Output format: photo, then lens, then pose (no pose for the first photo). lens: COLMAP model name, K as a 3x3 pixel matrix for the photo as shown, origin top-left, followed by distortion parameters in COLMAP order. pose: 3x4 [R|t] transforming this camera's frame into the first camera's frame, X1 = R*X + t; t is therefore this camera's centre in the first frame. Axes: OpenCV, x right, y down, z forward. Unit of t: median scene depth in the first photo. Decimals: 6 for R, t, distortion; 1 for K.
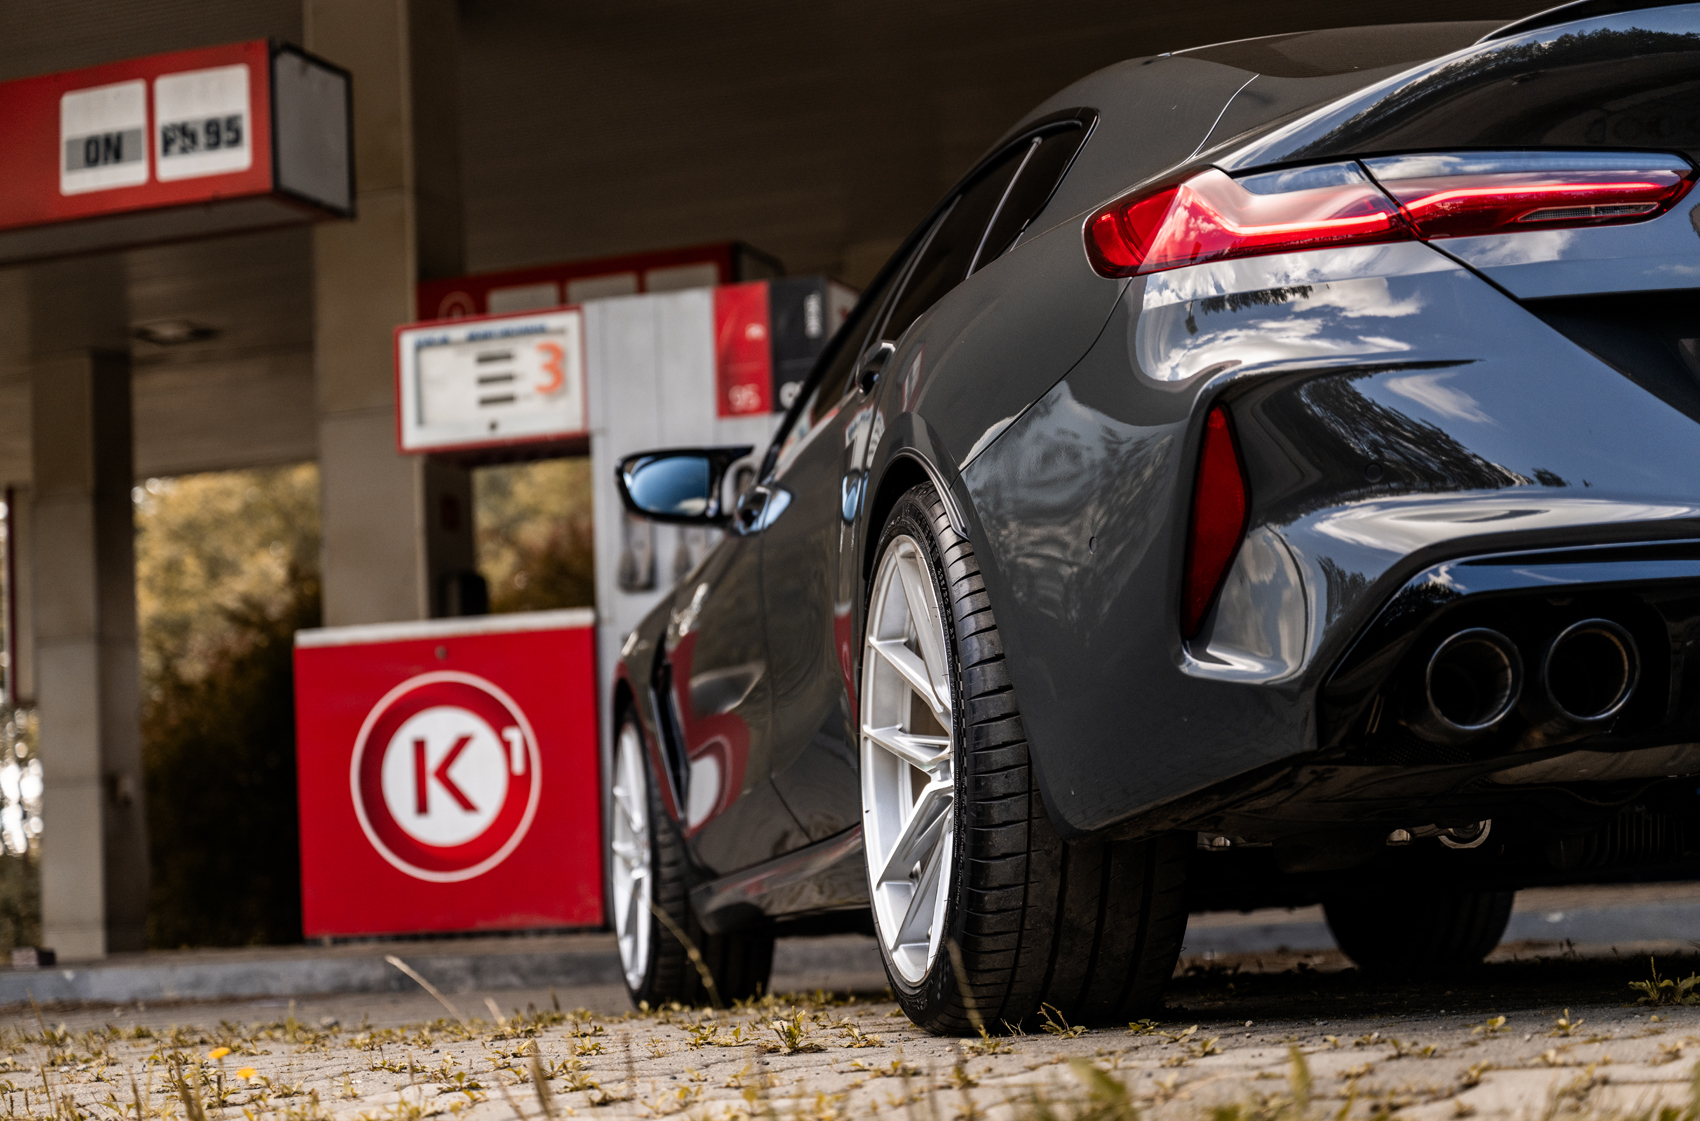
lens RADIAL K [[3434.5, 0, 850.0], [0, 3434.5, 560.5], [0, 0, 1]] dist [-0.014712, -0.182218]
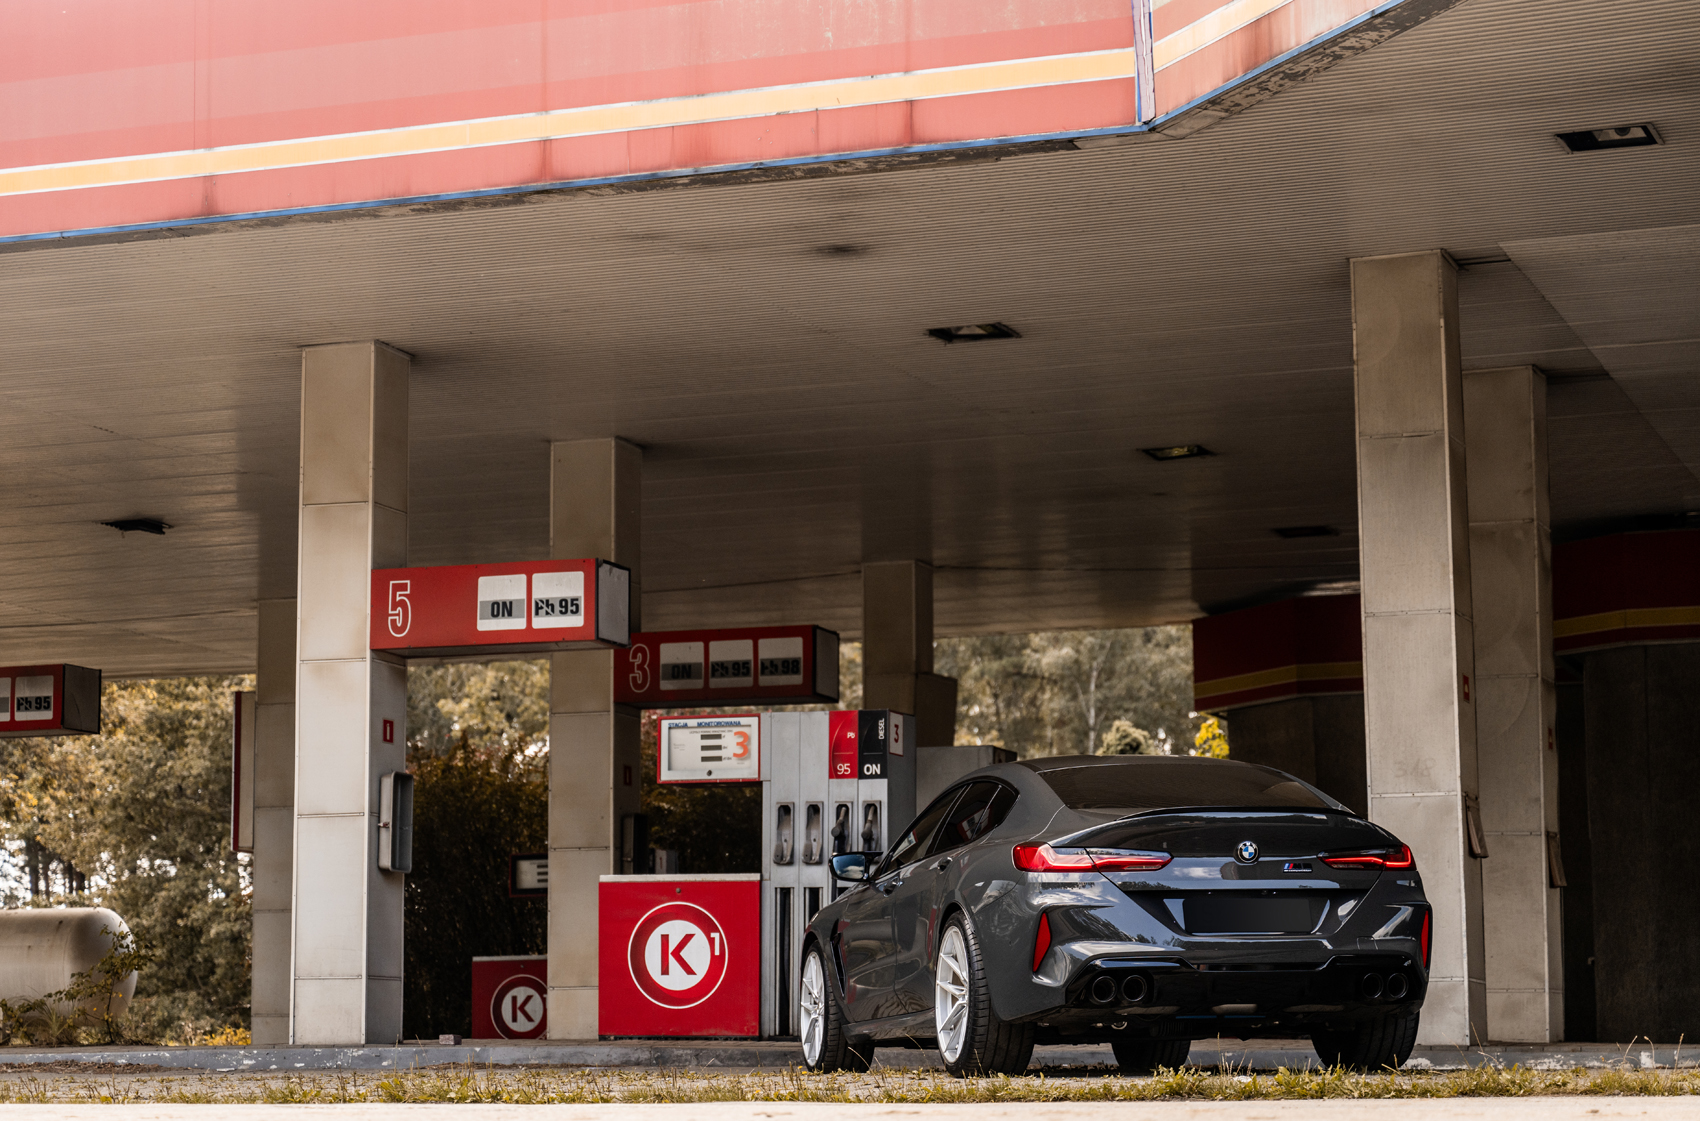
lens RADIAL K [[3434.5, 0, 850.0], [0, 3434.5, 560.5], [0, 0, 1]] dist [-0.014712, -0.182218]
pose [[0.998760, 0.047211, 0.015790, -0.063445], [-0.046673, 0.998368, -0.032900, -0.101302], [-0.017317, 0.032122, 0.999334, -0.953553]]
